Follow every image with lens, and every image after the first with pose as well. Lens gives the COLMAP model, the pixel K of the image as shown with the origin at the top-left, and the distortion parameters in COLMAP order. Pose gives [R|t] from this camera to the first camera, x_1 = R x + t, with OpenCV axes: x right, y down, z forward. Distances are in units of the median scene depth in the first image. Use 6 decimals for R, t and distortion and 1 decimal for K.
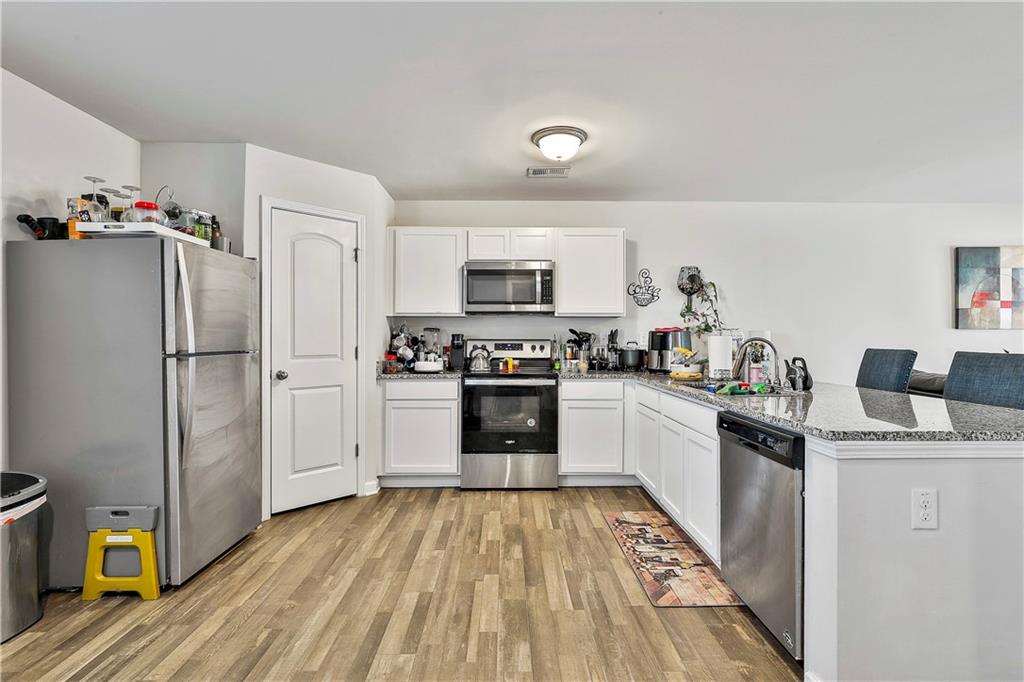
lens RADIAL K [[491.9, 0, 514.8], [0, 491.9, 337.2], [0, 0, 1]] dist [-0.000716, 0.000650]
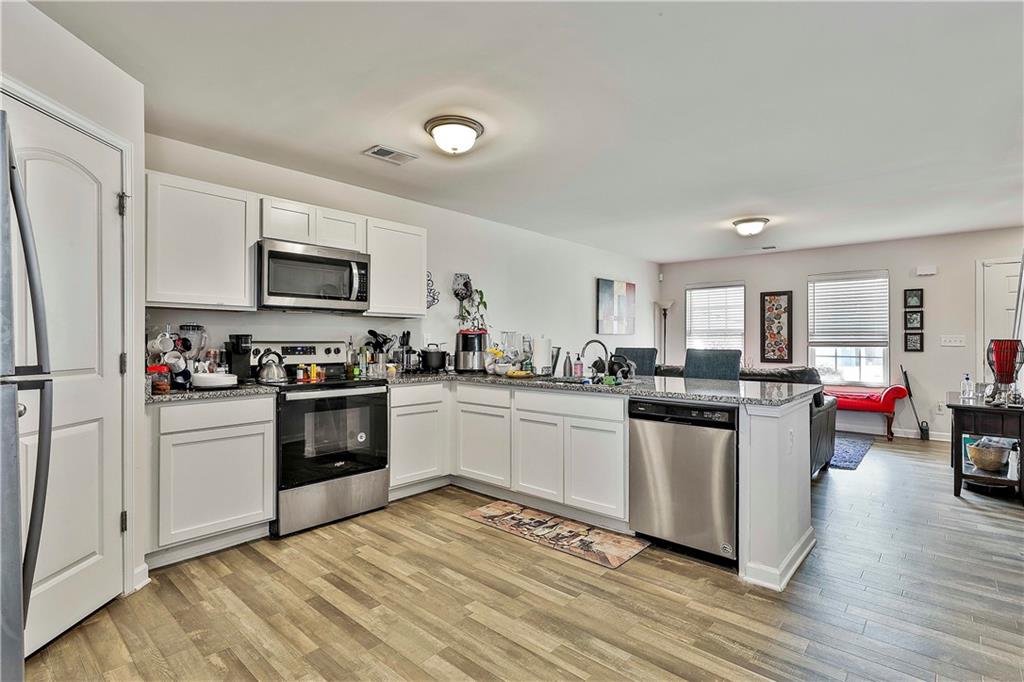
lens RADIAL K [[490.7, 0, 512.0], [0, 490.7, 341.0], [0, 0, 1]] dist [-0.002359, 0.000536]
pose [[0.683390, -0.000919, 0.730053, -0.405027], [-0.002463, 0.999991, 0.003564, -0.000039], [-0.730050, -0.004234, 0.683381, 0.209266]]
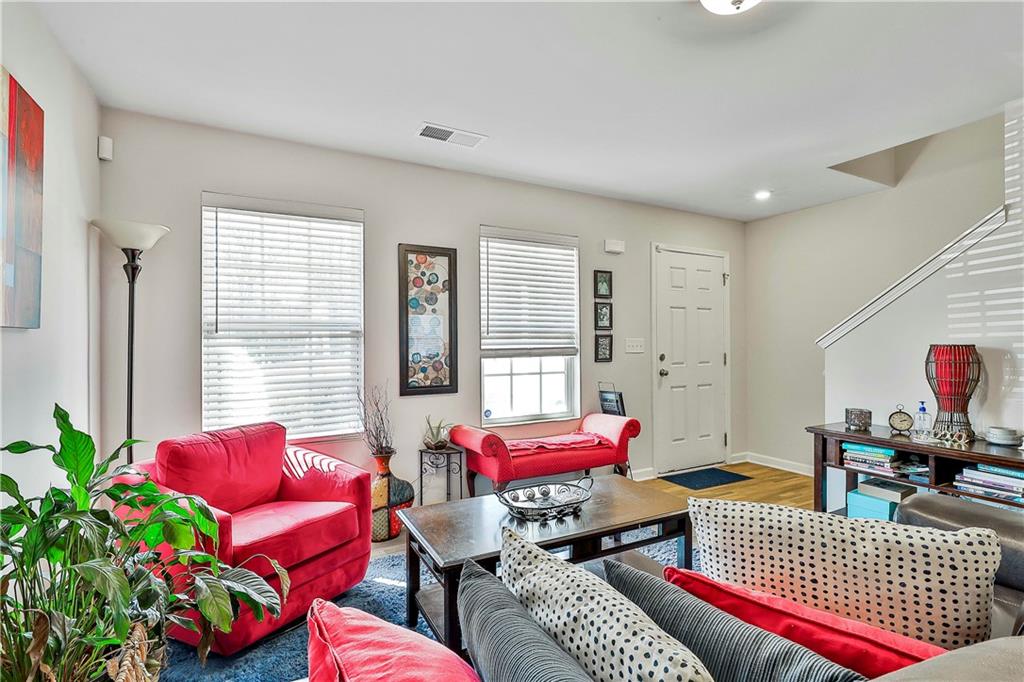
lens RADIAL K [[483.4, 0, 512.0], [0, 483.4, 341.0], [0, 0, 1]] dist [0.000344, 0.000203]
pose [[-0.457611, 0.005580, 0.889135, 0.721481], [0.004457, 0.999982, -0.003982, -0.005707], [-0.889142, 0.002141, -0.457627, 0.975751]]
